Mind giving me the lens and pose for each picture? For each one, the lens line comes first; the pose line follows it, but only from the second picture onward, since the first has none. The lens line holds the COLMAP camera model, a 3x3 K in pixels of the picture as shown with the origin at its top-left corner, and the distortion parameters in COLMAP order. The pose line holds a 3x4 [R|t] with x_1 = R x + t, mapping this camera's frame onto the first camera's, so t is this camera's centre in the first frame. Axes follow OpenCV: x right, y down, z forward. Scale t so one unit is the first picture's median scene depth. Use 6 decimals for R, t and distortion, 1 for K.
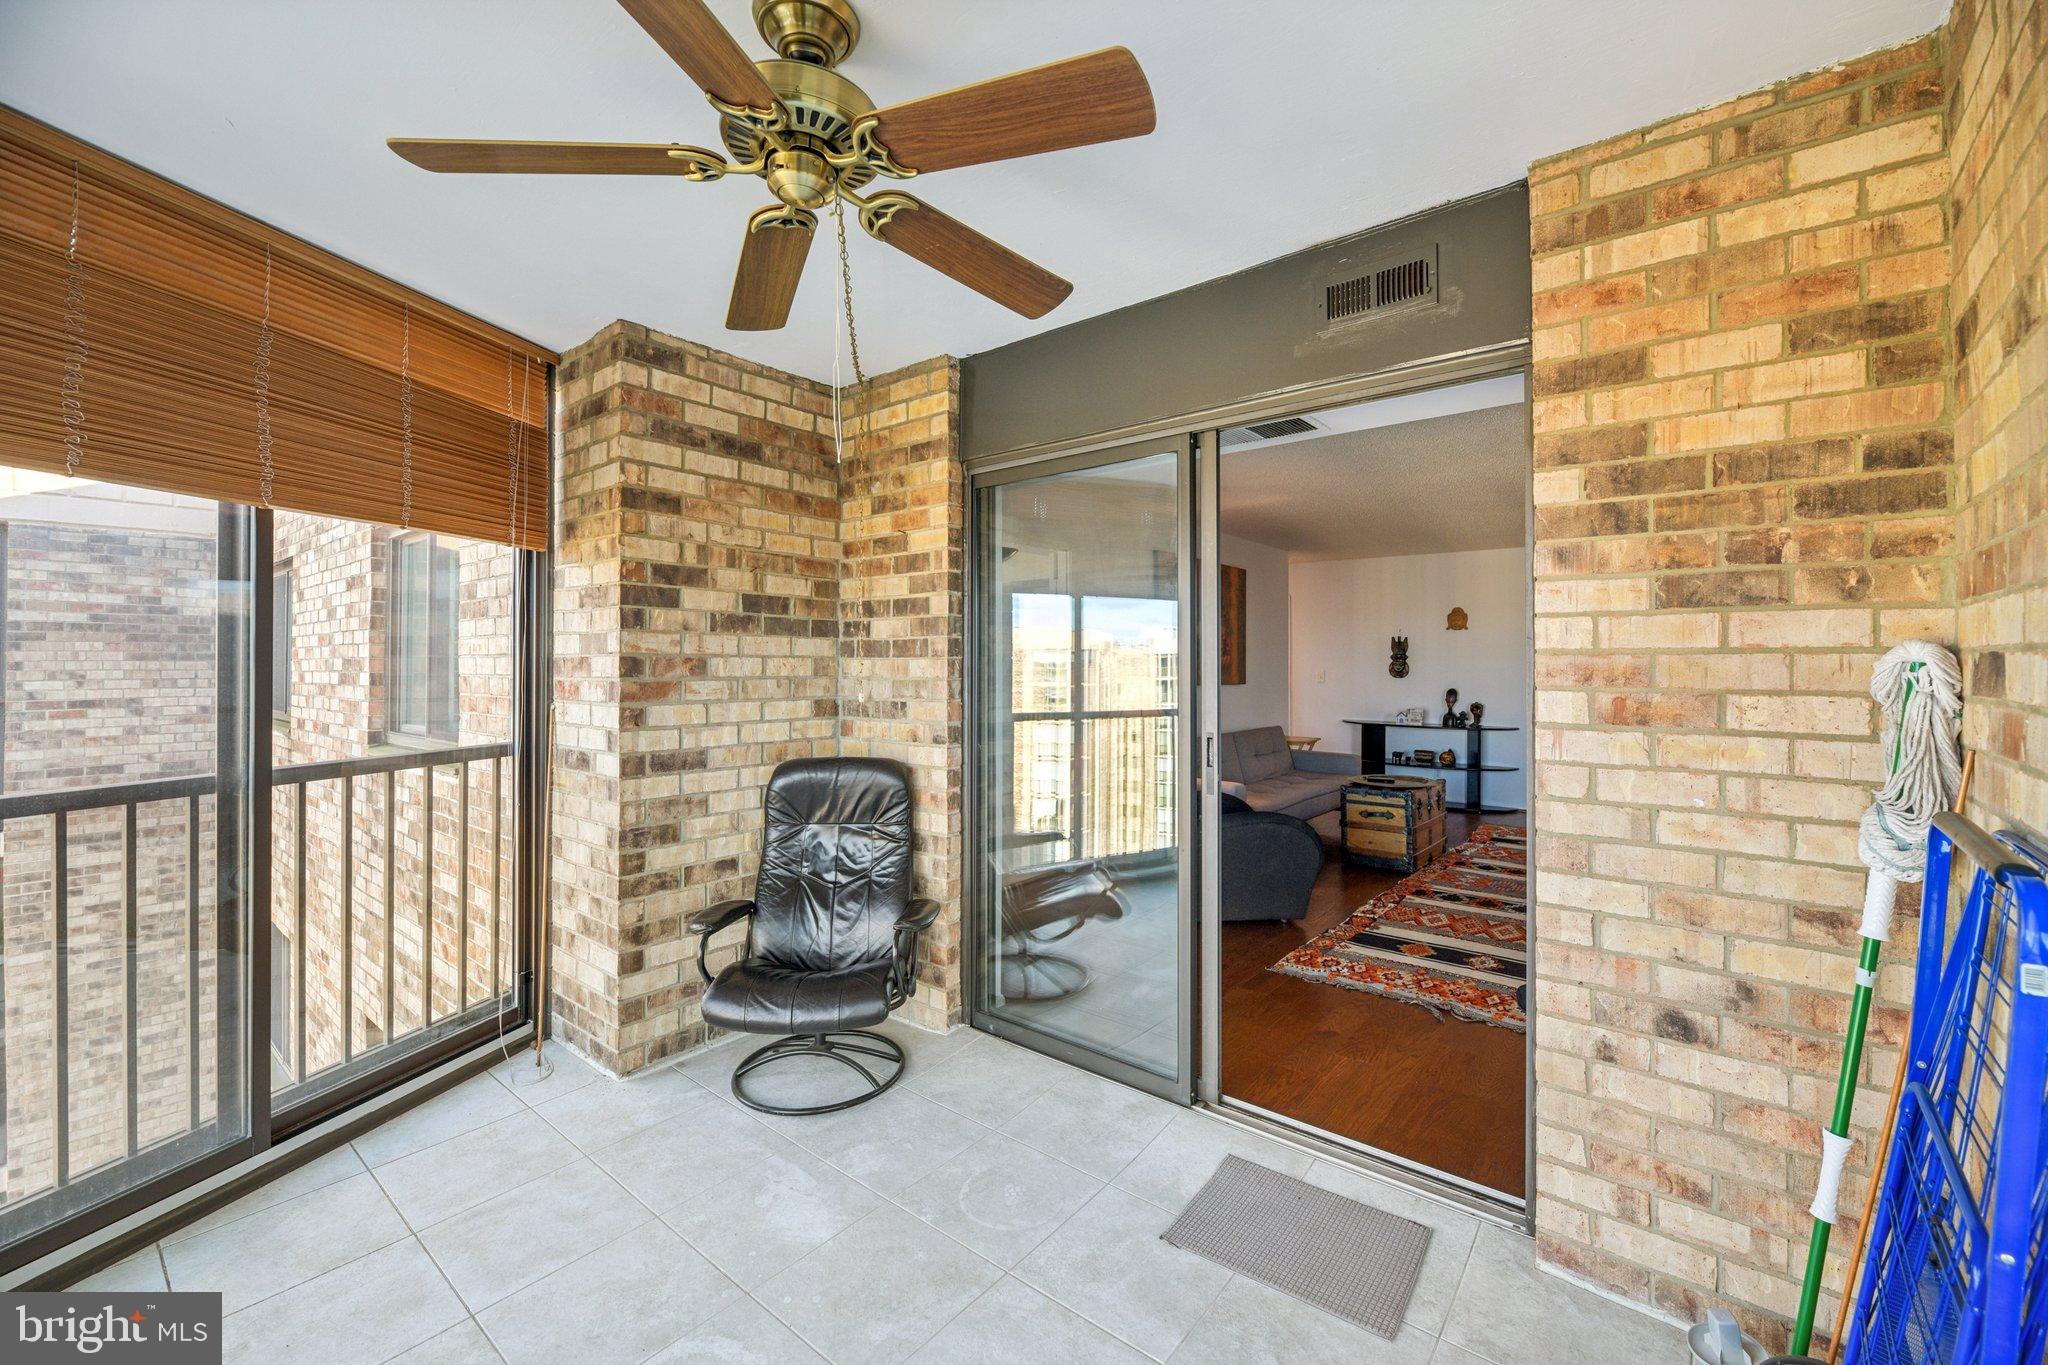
lens RADIAL K [[825.6, 0, 1024.0], [0, 825.6, 662.0], [0, 0, 1]] dist [-0.000484, -0.000491]
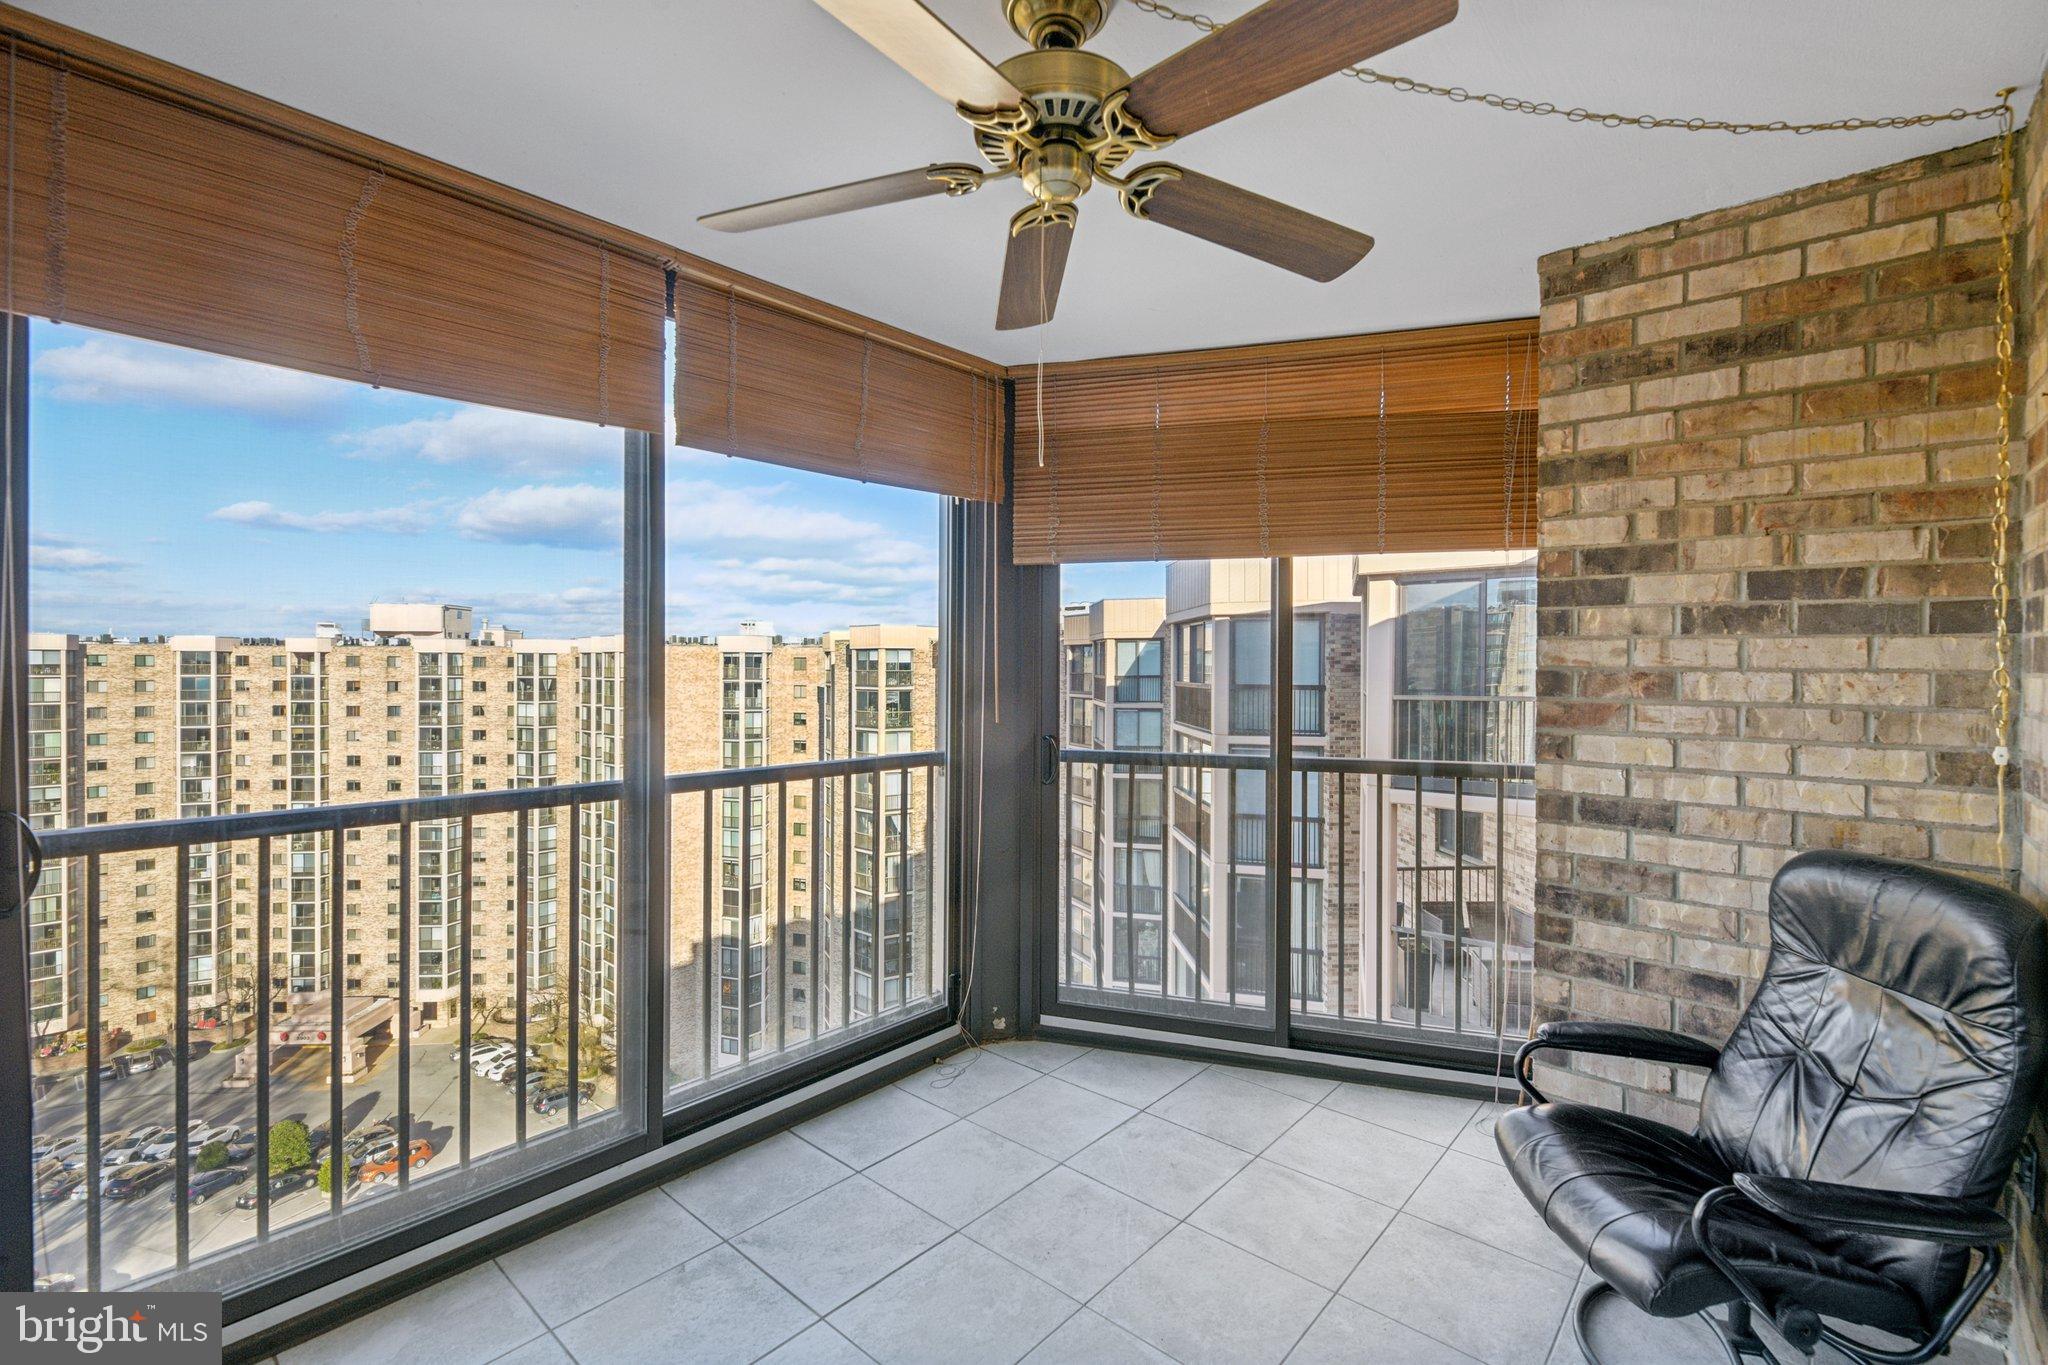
lens RADIAL K [[899.1, 0, 1032.5], [0, 899.1, 673.1], [0, 0, 1]] dist [-0.004850, -0.000536]
pose [[-0.039366, 0.008254, -0.999191, 0.384460], [-0.002139, 0.999963, 0.008345, -0.009566], [0.999223, 0.002466, -0.039346, 0.489823]]
